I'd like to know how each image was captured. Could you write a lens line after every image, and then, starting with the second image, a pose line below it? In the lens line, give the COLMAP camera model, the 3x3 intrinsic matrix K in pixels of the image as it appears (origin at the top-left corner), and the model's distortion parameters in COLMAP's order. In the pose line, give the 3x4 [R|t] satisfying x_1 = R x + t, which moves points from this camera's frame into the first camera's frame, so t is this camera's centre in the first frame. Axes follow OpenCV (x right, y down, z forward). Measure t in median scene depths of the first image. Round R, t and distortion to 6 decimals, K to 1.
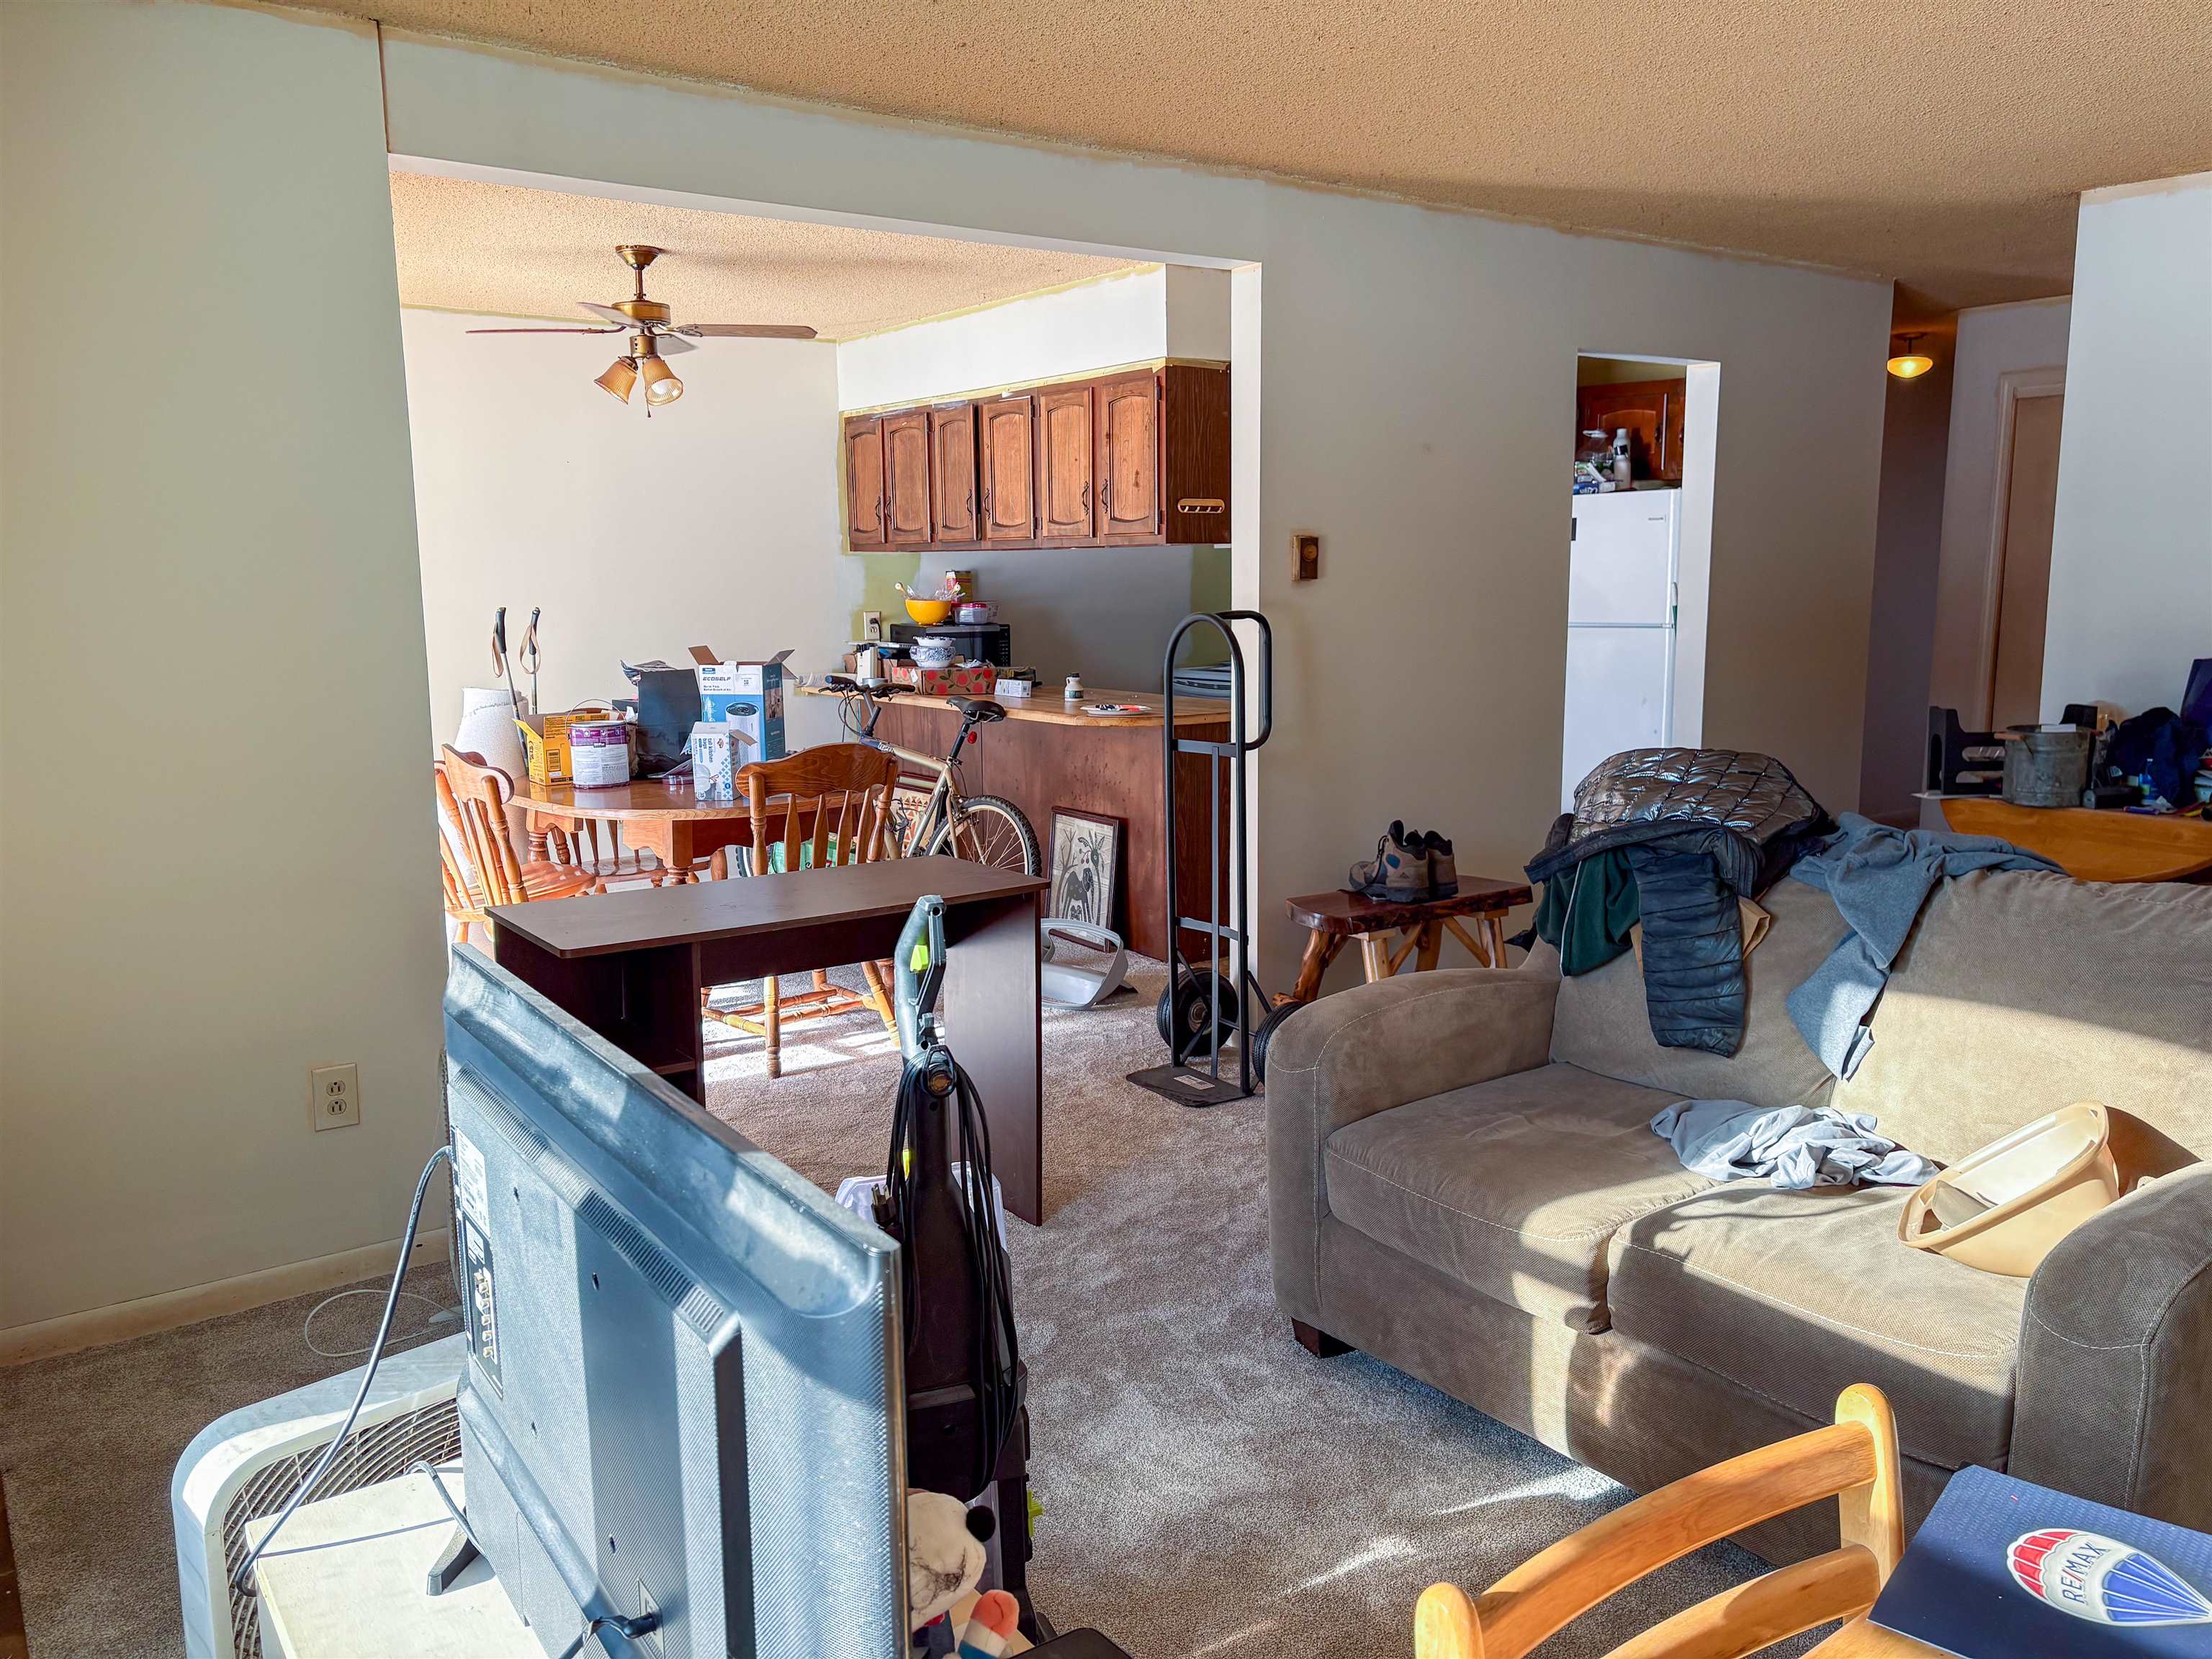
lens RADIAL K [[1648.5, 0, 1106.0], [0, 1648.5, 829.5], [0, 0, 1]] dist [0.076119, -0.103394]
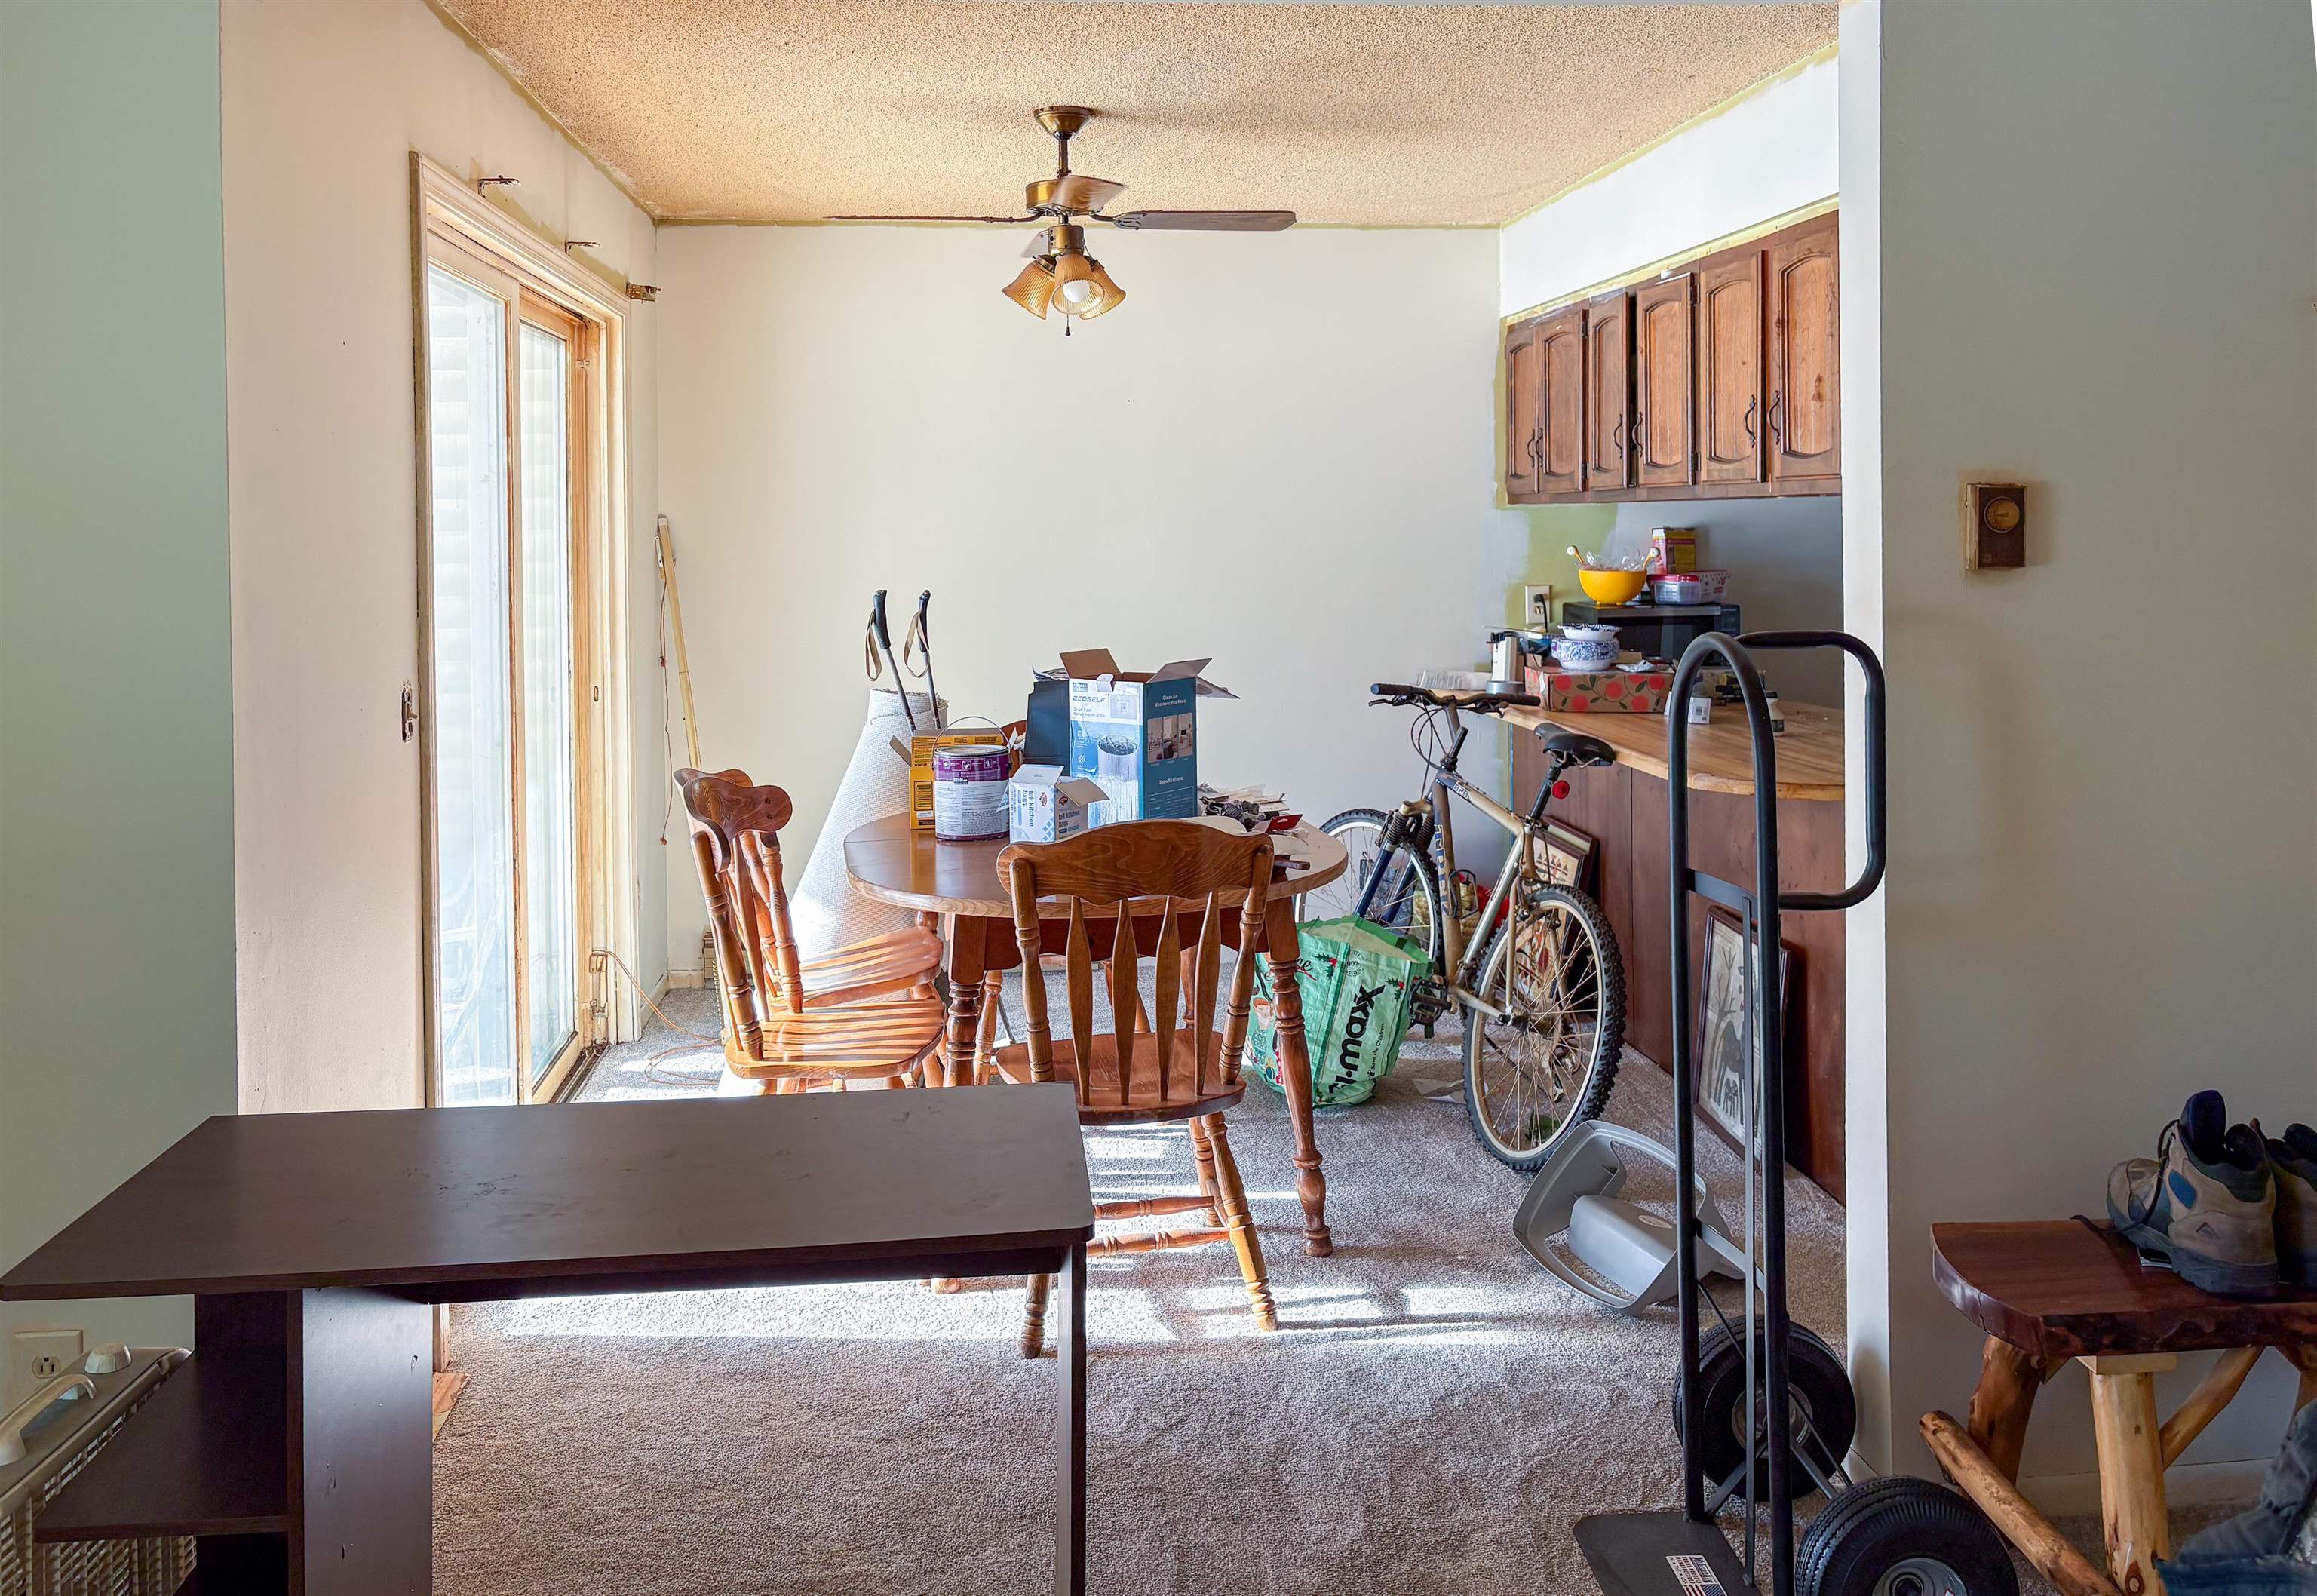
lens RADIAL K [[1801.8, 0, 1149.8], [0, 1801.8, 575.1], [0, 0, 1]] dist [0.057581, -0.009078]
pose [[0.868480, 0.013230, -0.495547, 0.136902], [-0.072455, 0.992296, -0.100490, -0.059458], [0.490400, 0.123179, 0.862749, 0.314209]]
